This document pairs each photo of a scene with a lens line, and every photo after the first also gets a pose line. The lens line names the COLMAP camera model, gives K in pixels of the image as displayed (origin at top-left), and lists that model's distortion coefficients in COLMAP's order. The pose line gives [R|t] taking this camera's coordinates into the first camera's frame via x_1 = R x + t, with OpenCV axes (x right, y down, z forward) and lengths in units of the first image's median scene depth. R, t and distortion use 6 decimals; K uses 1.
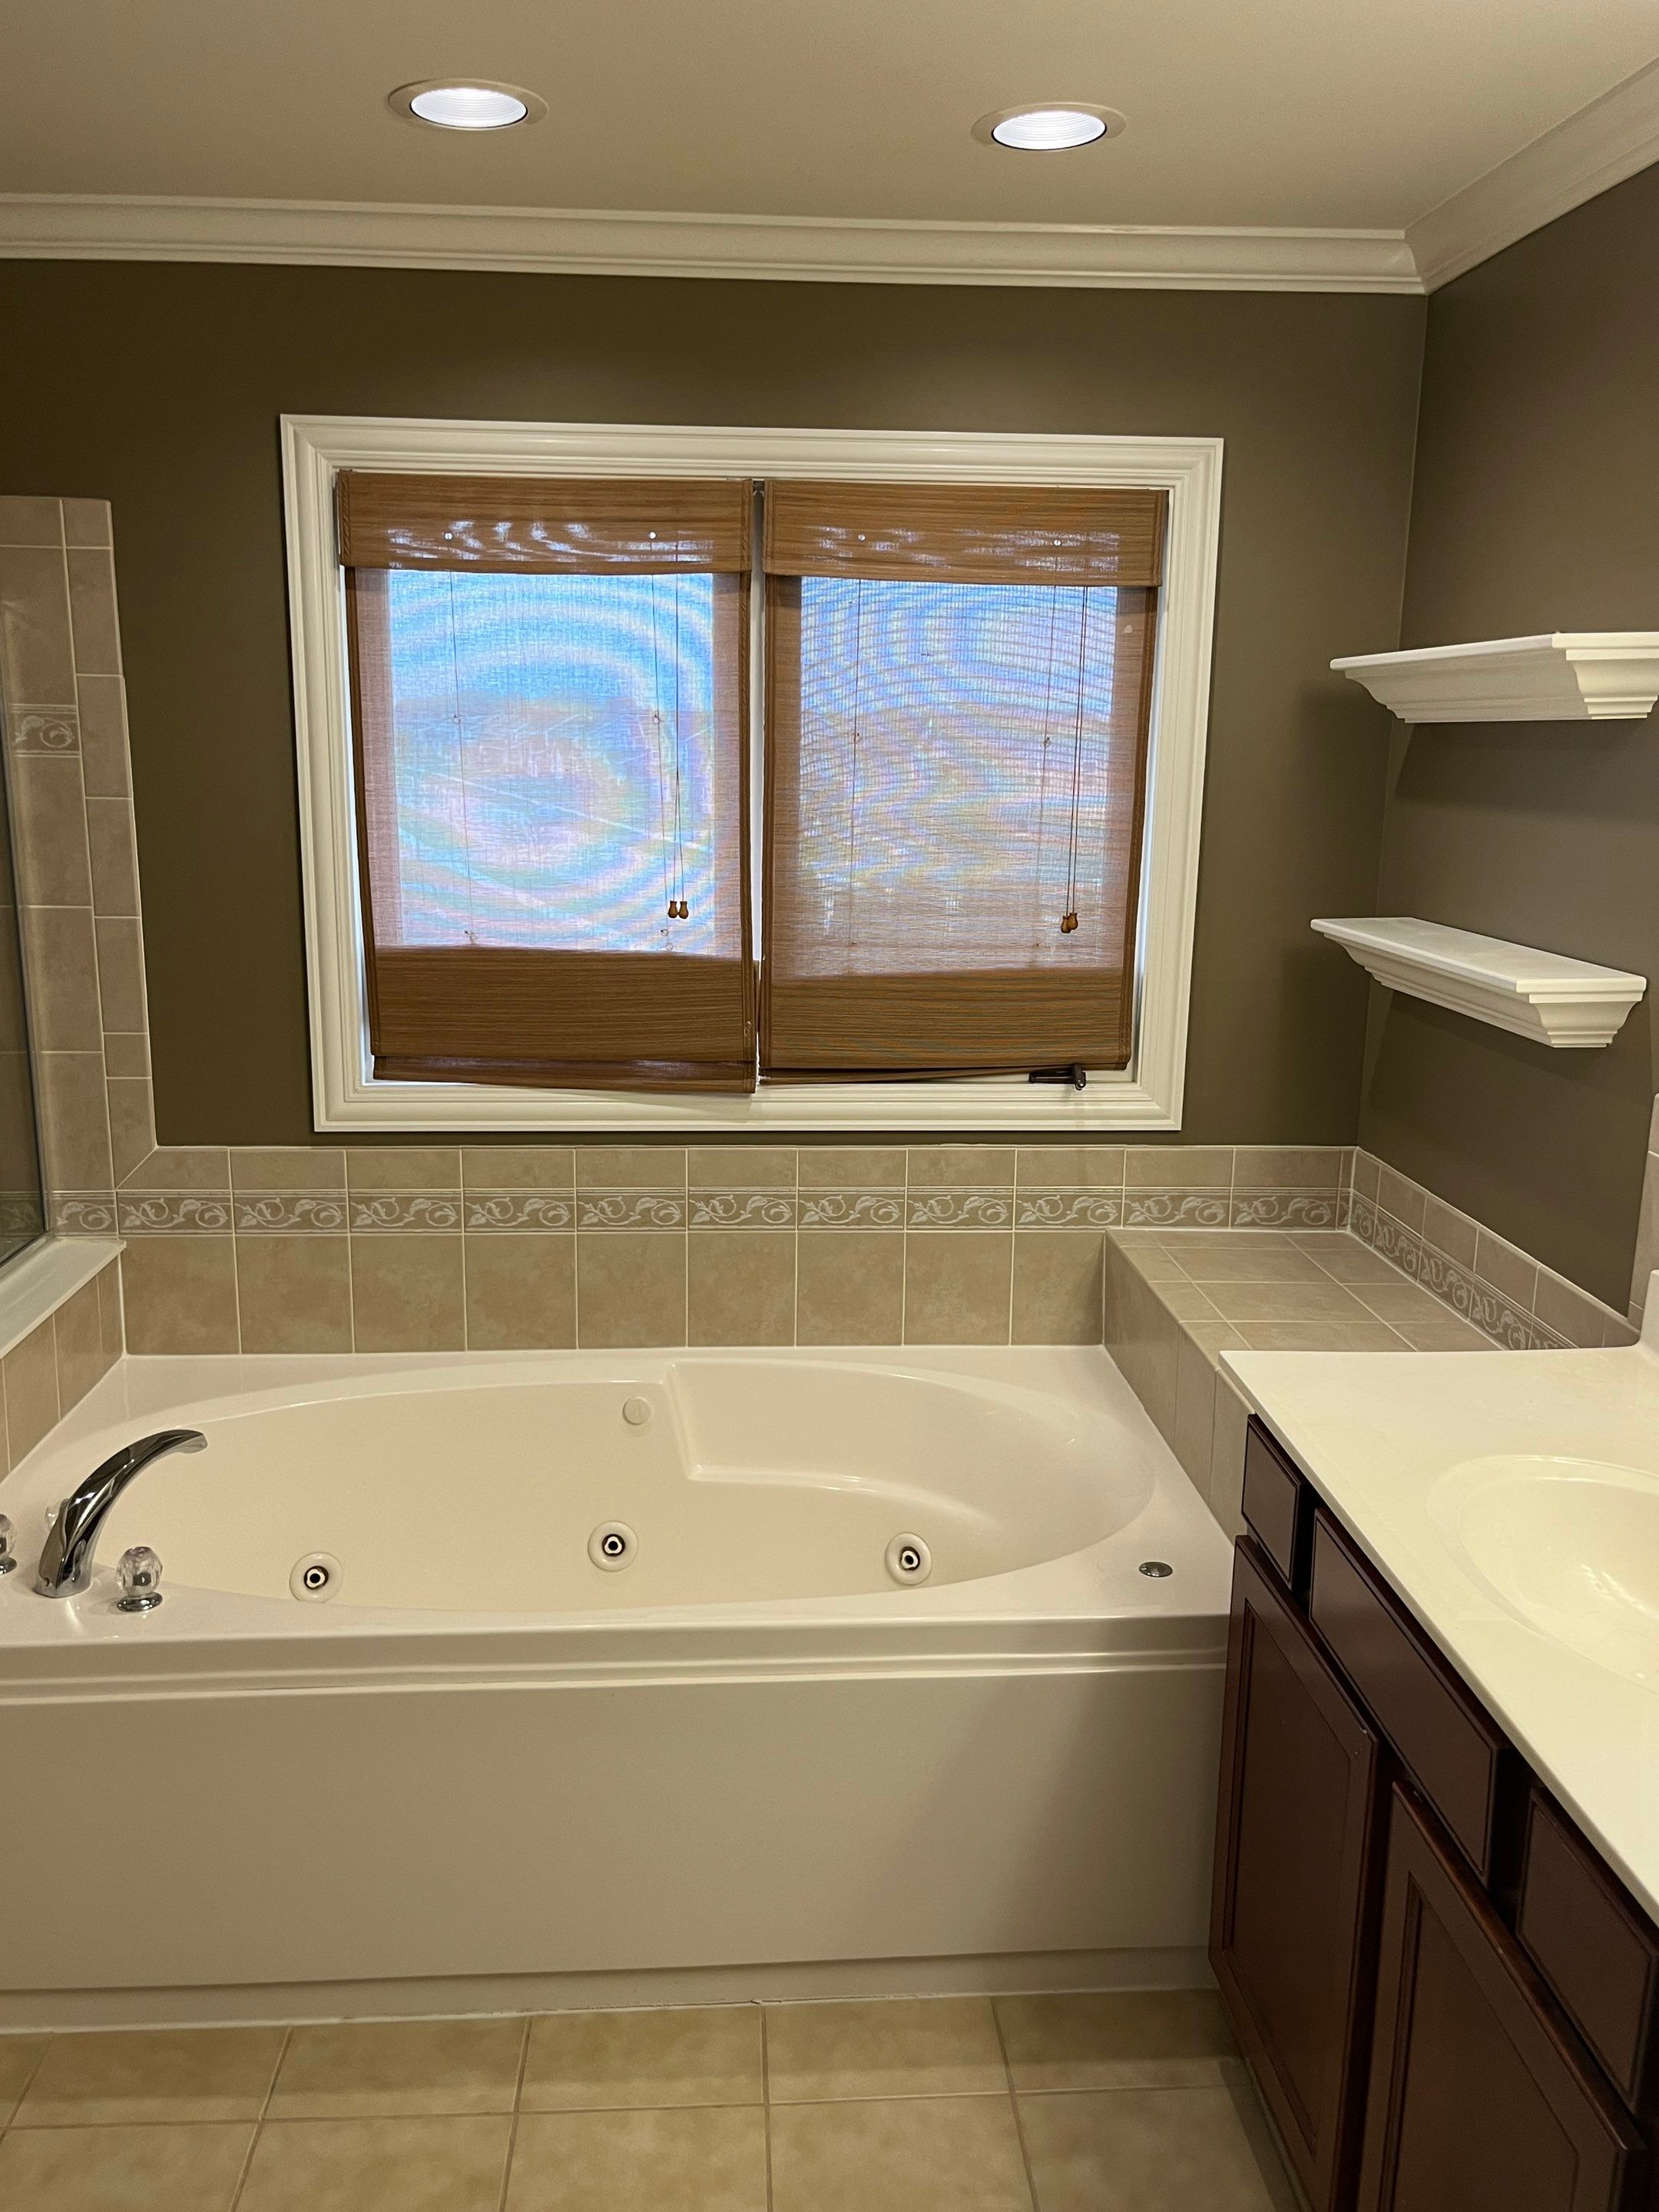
lens RADIAL K [[1736.9, 0, 829.5], [0, 1736.9, 1106.0], [0, 0, 1]] dist [0.069711, -0.108680]
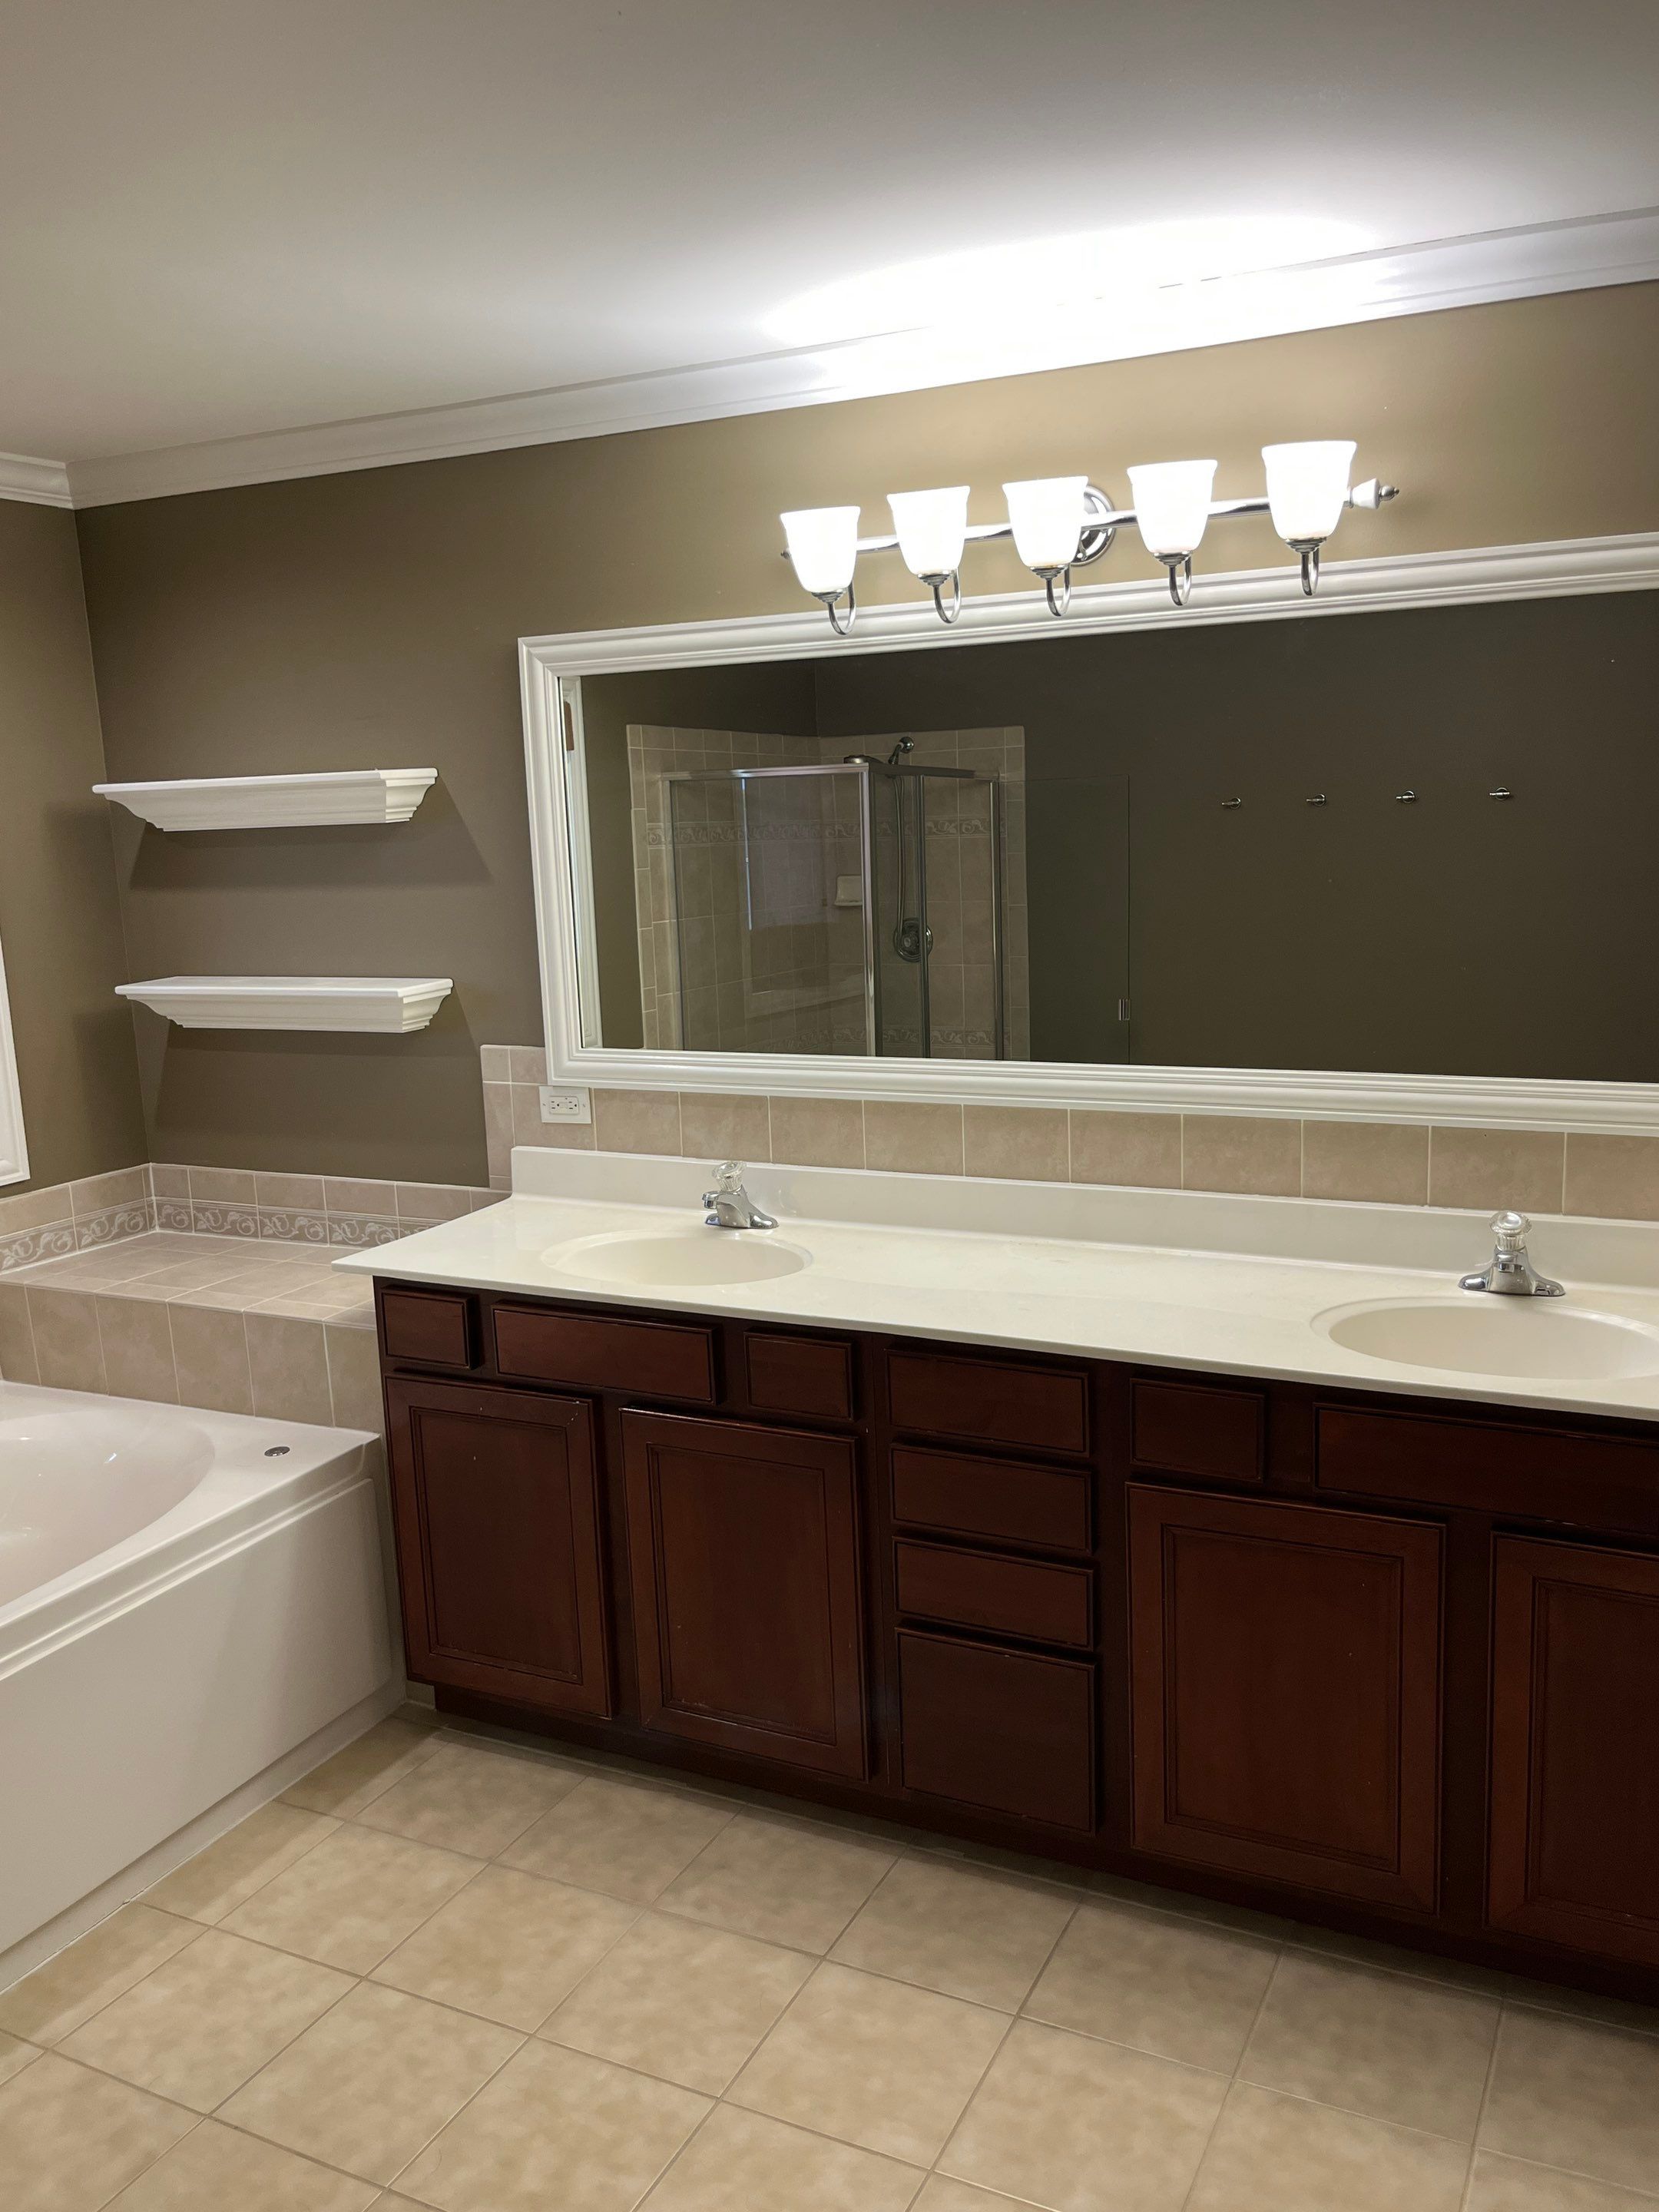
lens RADIAL K [[1735.0, 0, 835.2], [0, 1735.0, 1118.8], [0, 0, 1]] dist [0.059617, -0.087477]
pose [[0.500760, -0.187490, 0.845037, -0.532743], [0.225682, 0.970773, 0.081651, 0.000829], [-0.835648, 0.149822, 0.528438, -0.090777]]
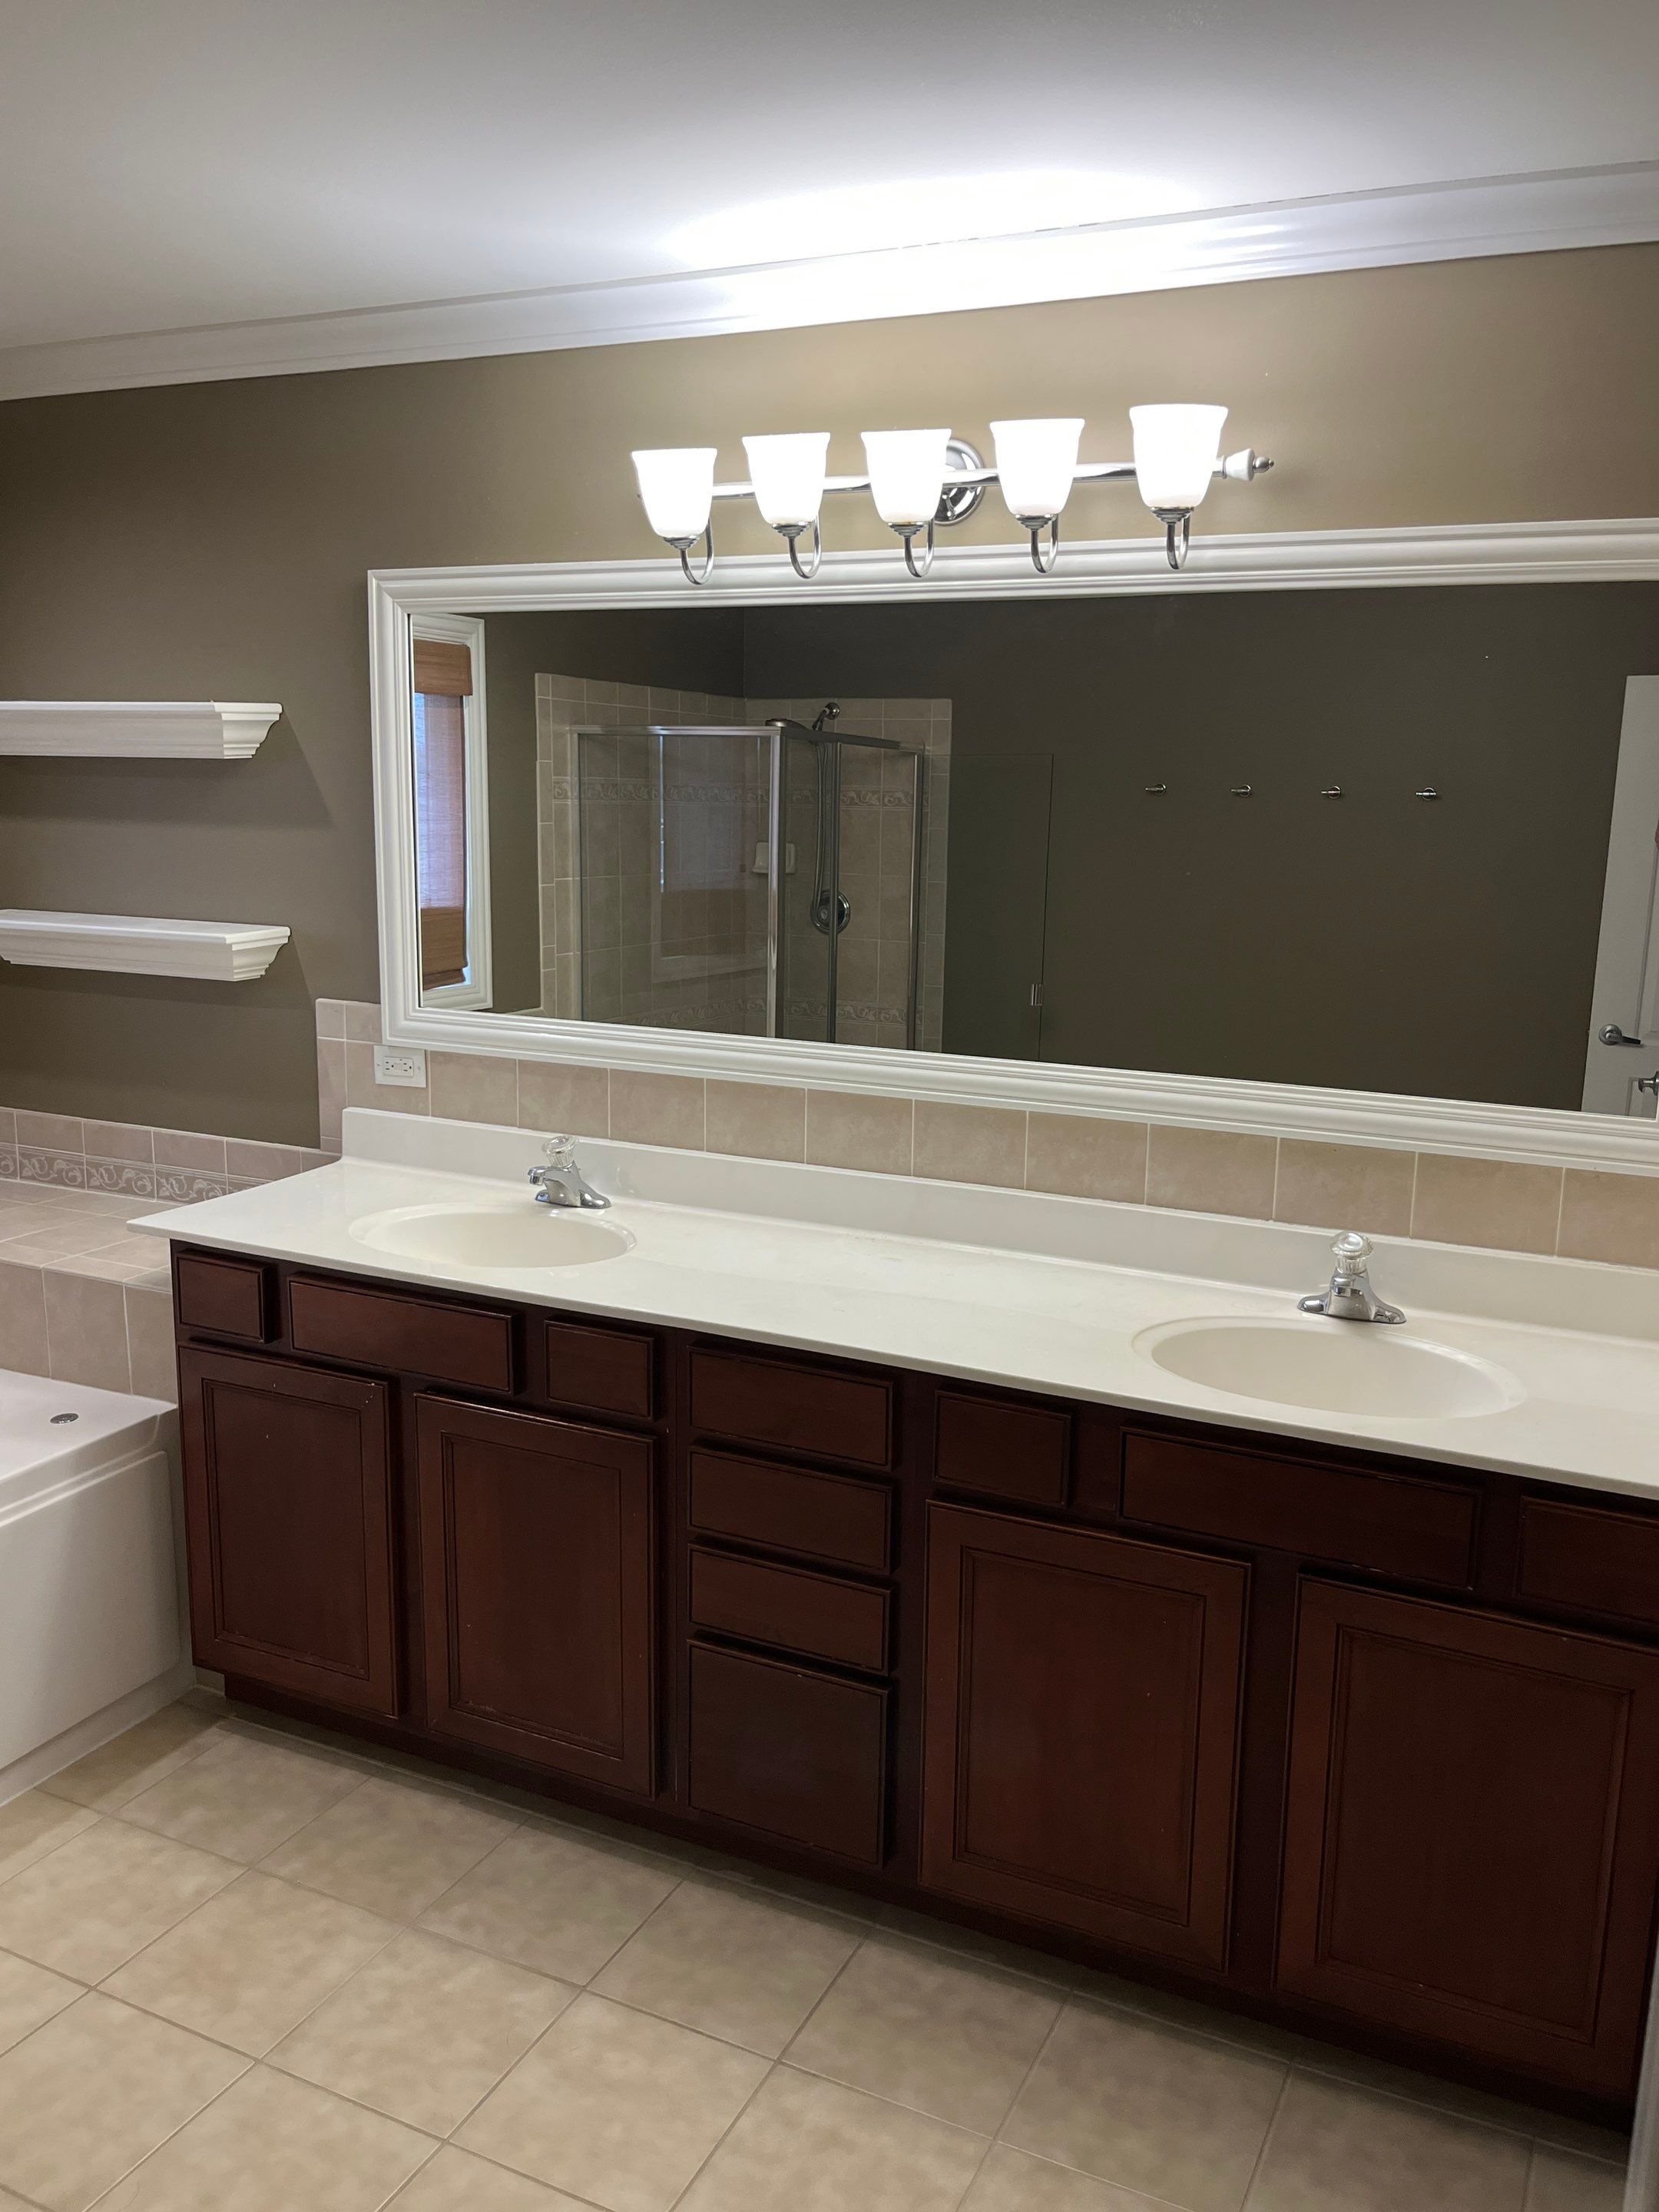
lens RADIAL K [[1736.9, 0, 829.5], [0, 1736.9, 1106.0], [0, 0, 1]] dist [0.069711, -0.108680]
pose [[0.492733, -0.171984, 0.853015, -0.456050], [0.174642, 0.979874, 0.096682, 0.010760], [-0.852475, 0.101334, 0.512852, -0.123387]]
